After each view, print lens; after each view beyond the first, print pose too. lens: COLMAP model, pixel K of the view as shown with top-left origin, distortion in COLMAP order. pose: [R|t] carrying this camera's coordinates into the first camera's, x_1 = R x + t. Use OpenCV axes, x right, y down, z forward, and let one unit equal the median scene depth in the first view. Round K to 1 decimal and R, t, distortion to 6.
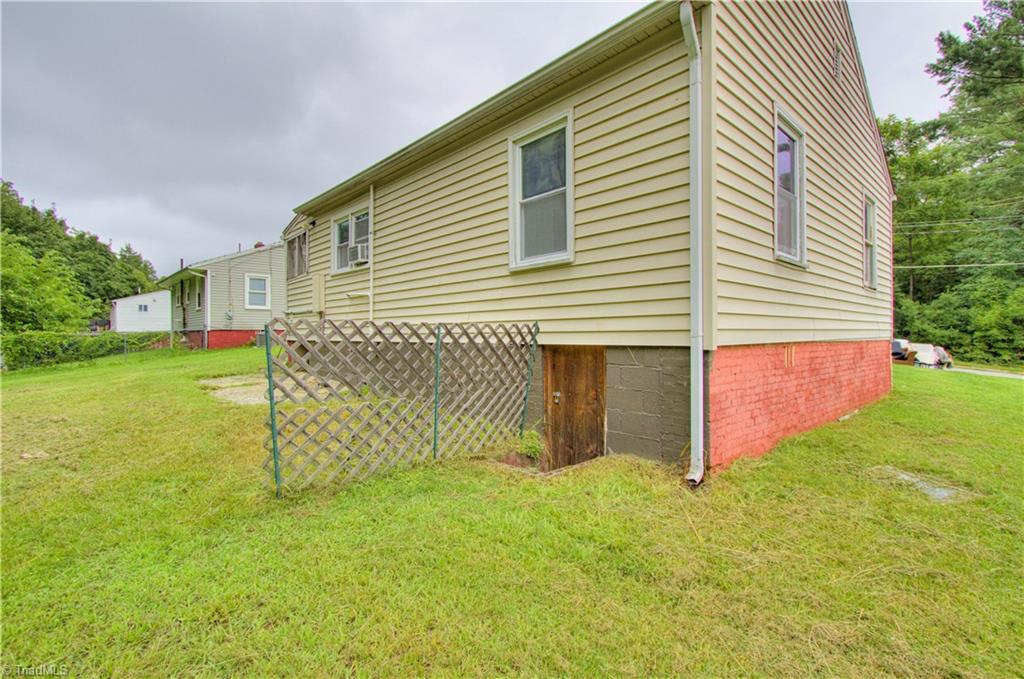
lens RADIAL K [[463.0, 0, 510.8], [0, 463.0, 333.2], [0, 0, 1]] dist [0.003590, 0.002279]
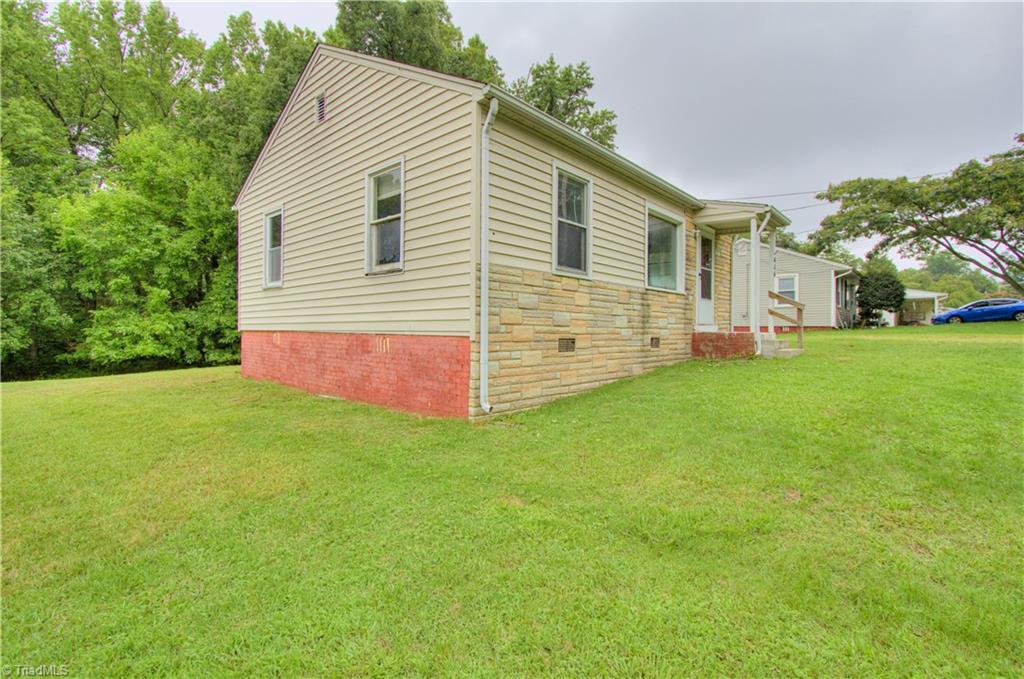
lens RADIAL K [[463.0, 0, 515.9], [0, 463.0, 335.3], [0, 0, 1]] dist [0.003590, 0.002279]
pose [[0.081529, 0.014065, -0.996572, 2.512697], [-0.007315, 0.999882, 0.013513, 0.005325], [0.996644, 0.006188, 0.081623, 1.798989]]
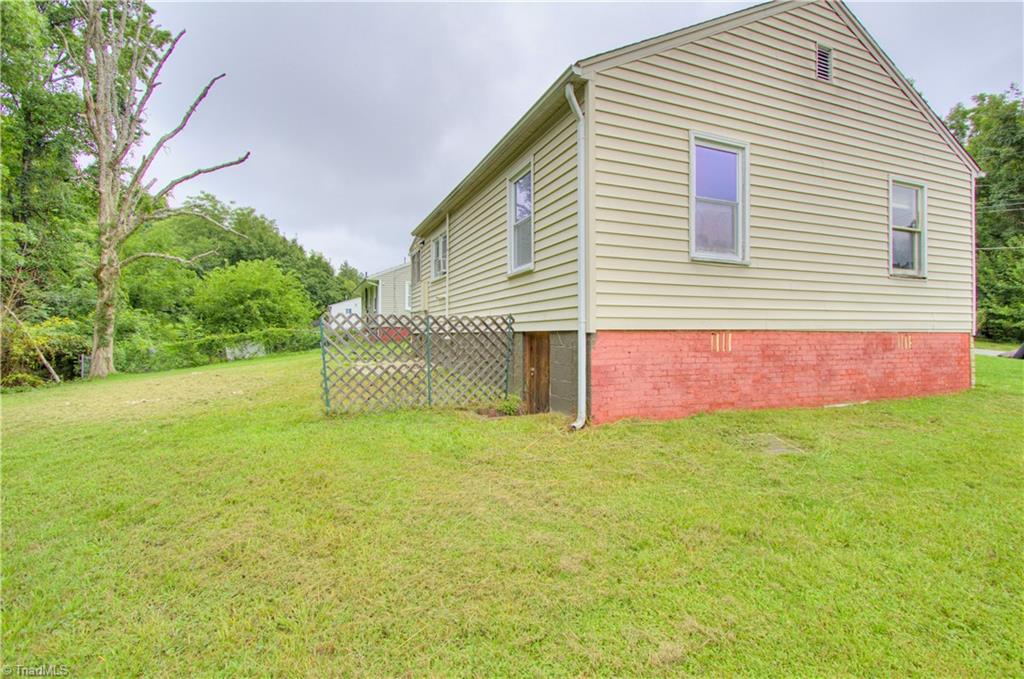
lens RADIAL K [[463.0, 0, 519.1], [0, 463.0, 335.1], [0, 0, 1]] dist [0.003590, 0.002279]
pose [[0.940422, 0.004572, -0.339979, 0.518064], [-0.002903, 0.999981, 0.005418, 0.027306], [0.339998, -0.004108, 0.940417, -0.262913]]
